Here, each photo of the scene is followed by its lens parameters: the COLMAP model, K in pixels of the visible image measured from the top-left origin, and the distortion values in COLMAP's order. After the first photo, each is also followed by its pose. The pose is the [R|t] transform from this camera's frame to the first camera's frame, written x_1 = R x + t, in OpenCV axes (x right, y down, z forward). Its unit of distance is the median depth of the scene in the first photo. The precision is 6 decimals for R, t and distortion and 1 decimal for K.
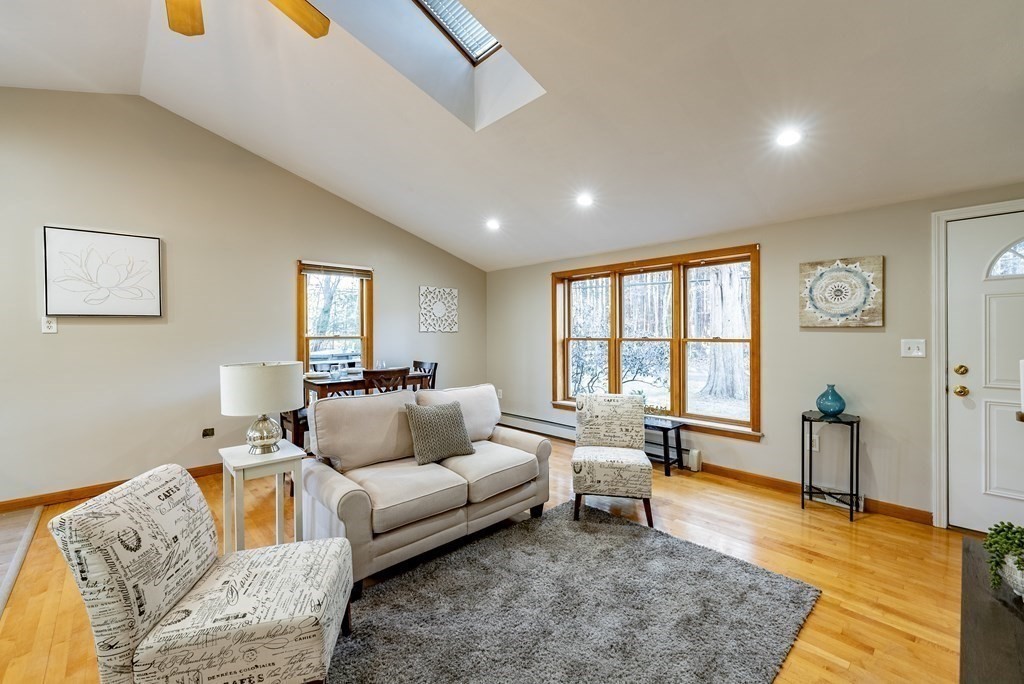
lens RADIAL K [[422.9, 0, 516.3], [0, 422.9, 337.2], [0, 0, 1]] dist [-0.001020, -0.000342]
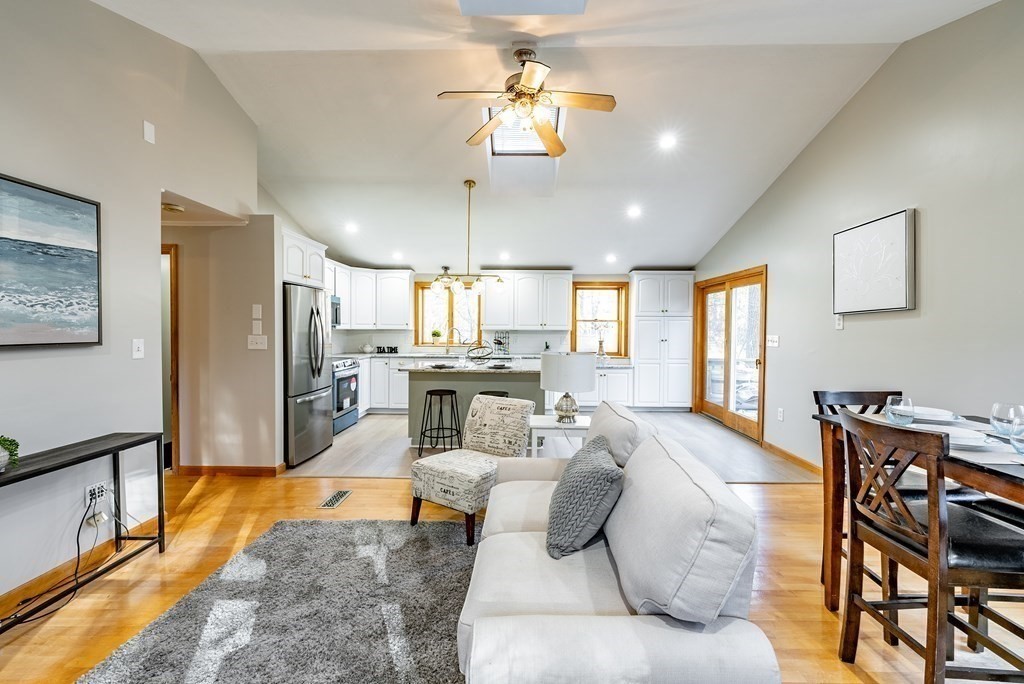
lens RADIAL K [[418.1, 0, 512.4], [0, 418.1, 337.3], [0, 0, 1]] dist [-0.001116, -0.000207]
pose [[-0.700444, 0.016536, -0.713516, 0.260905], [-0.007627, 0.999501, 0.030651, -0.014148], [0.713667, 0.026911, -0.699968, 1.099582]]
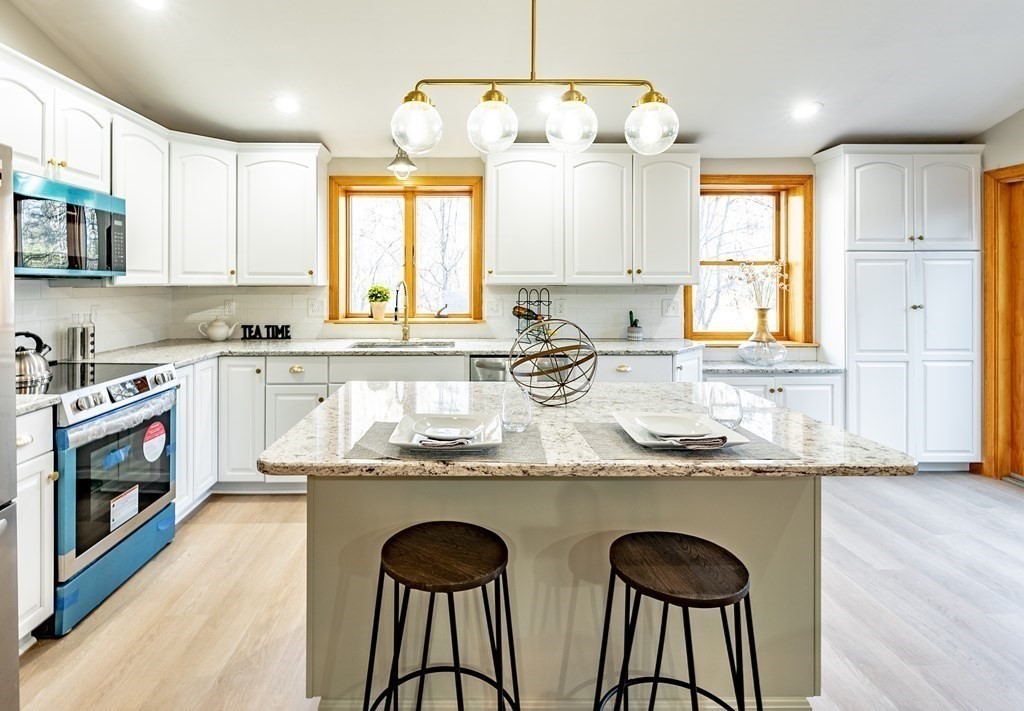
lens RADIAL K [[534.6, 0, 468.0], [0, 534.6, 281.5], [0, 0, 1]] dist [0.001624, -0.000163]
pose [[-0.681610, 0.005085, -0.731698, -0.226536], [-0.001645, 0.999963, 0.008482, -0.003415], [0.731714, 0.006985, -0.681576, 0.327121]]
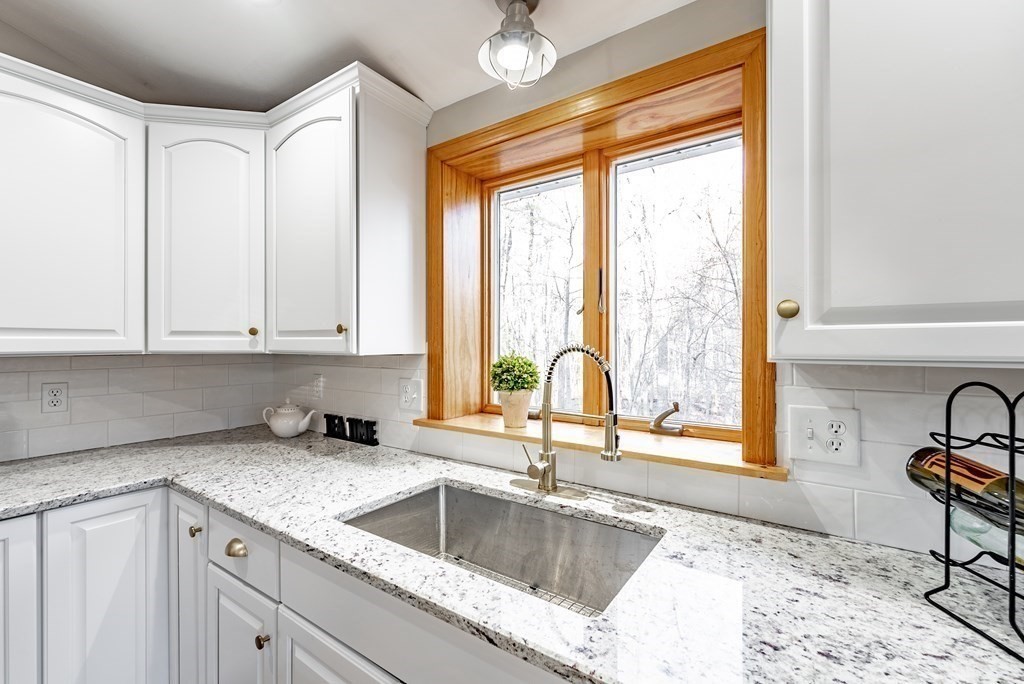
lens RADIAL K [[424.8, 0, 501.1], [0, 424.8, 341.1], [0, 0, 1]] dist [0.001036, 0.000102]
pose [[-0.979376, 0.003998, -0.202006, -0.840150], [0.002917, 0.999980, 0.005652, -0.001277], [0.202025, 0.004946, -0.979368, -0.181415]]
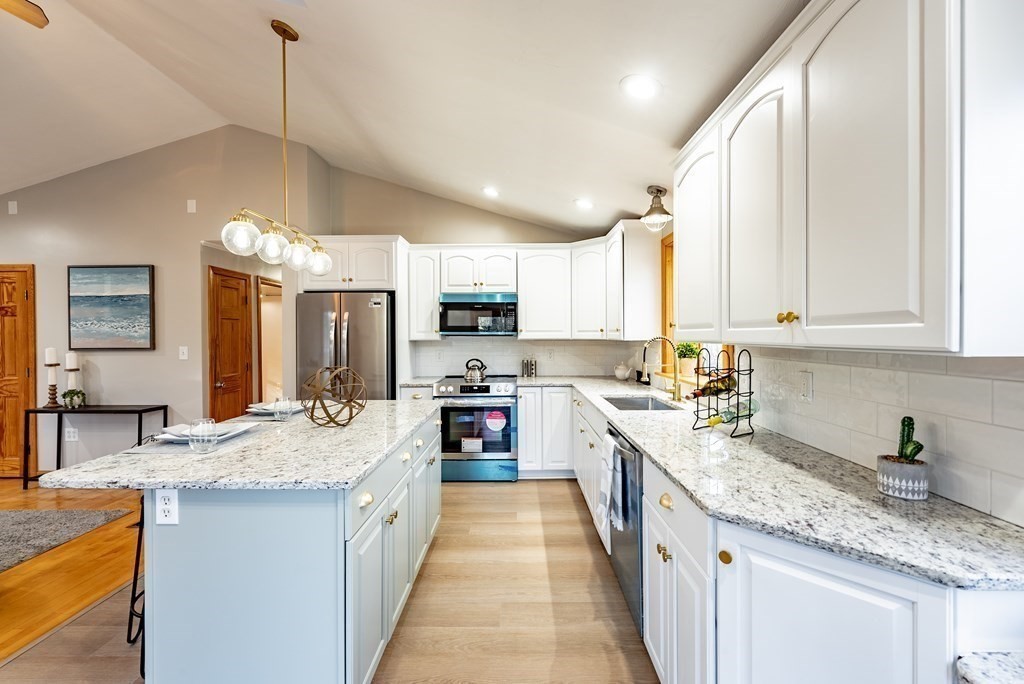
lens RADIAL K [[426.0, 0, 511.1], [0, 426.0, 336.0], [0, 0, 1]] dist [0.000914, -0.000118]
pose [[-0.721402, 0.007445, 0.692476, -1.283237], [0.013269, 0.999907, 0.003073, -0.003120], [-0.692389, 0.011405, -0.721434, 0.292396]]
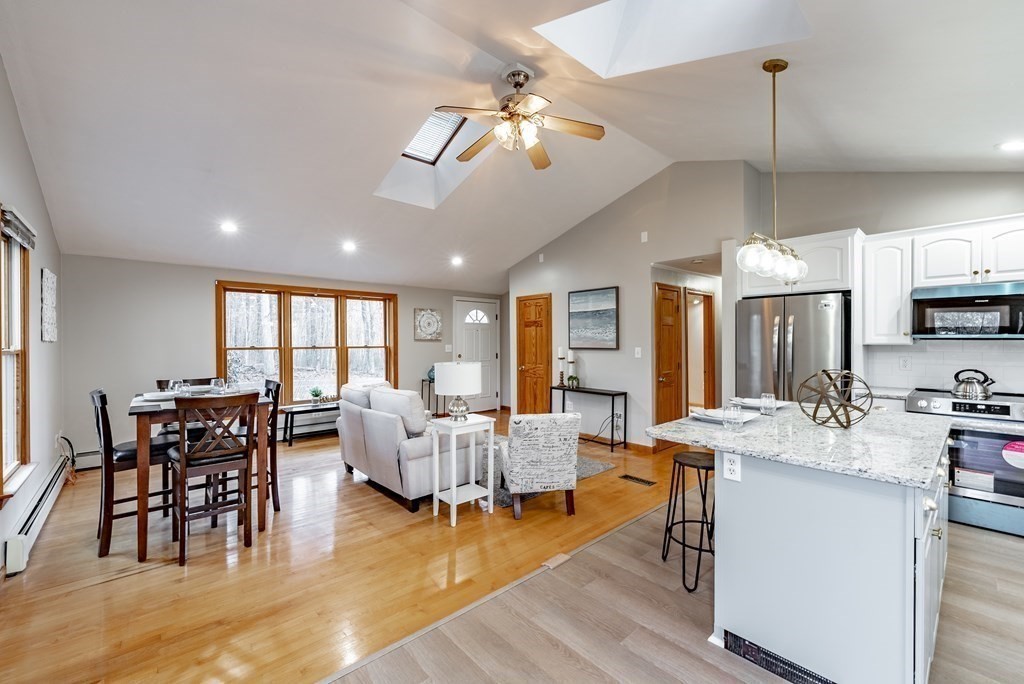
lens RADIAL K [[419.4, 0, 515.9], [0, 419.4, 341.6], [0, 0, 1]] dist [0.001843, 0.000091]
pose [[0.011565, 0.001424, 0.999932, -1.304640], [0.010626, 0.999942, -0.001547, -0.005913], [-0.999877, 0.010643, 0.011550, 0.485623]]
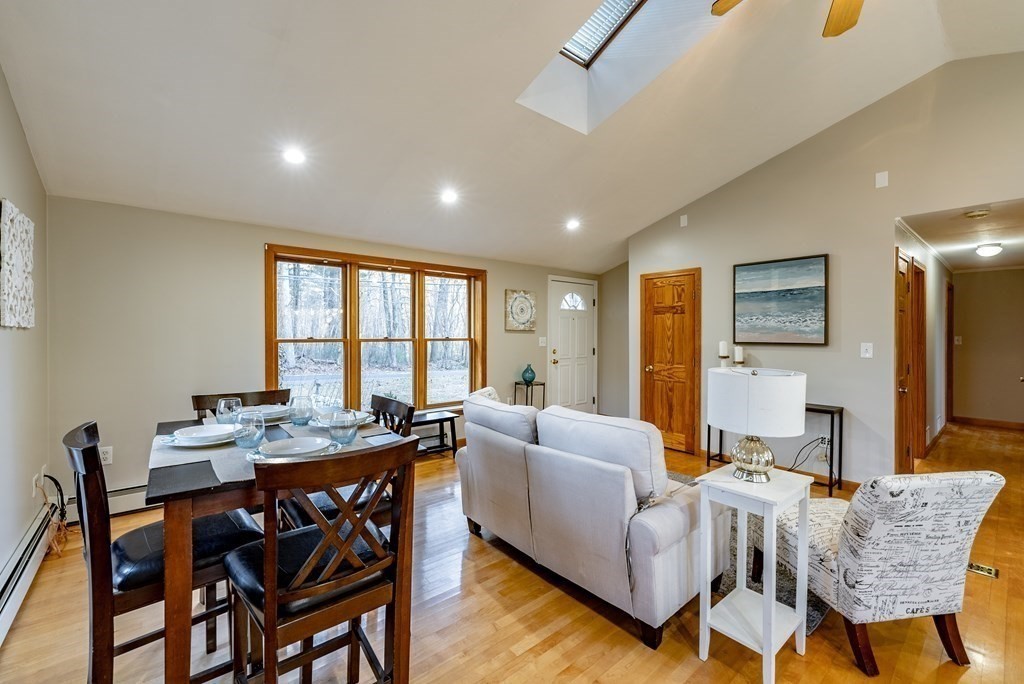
lens RADIAL K [[432.8, 0, 516.3], [0, 432.8, 336.1], [0, 0, 1]] dist [0.002328, 0.000158]
pose [[0.048435, -0.002910, 0.998822, -0.898977], [0.004777, 0.999985, 0.002682, -0.006021], [-0.998815, 0.004642, 0.048449, 0.869297]]
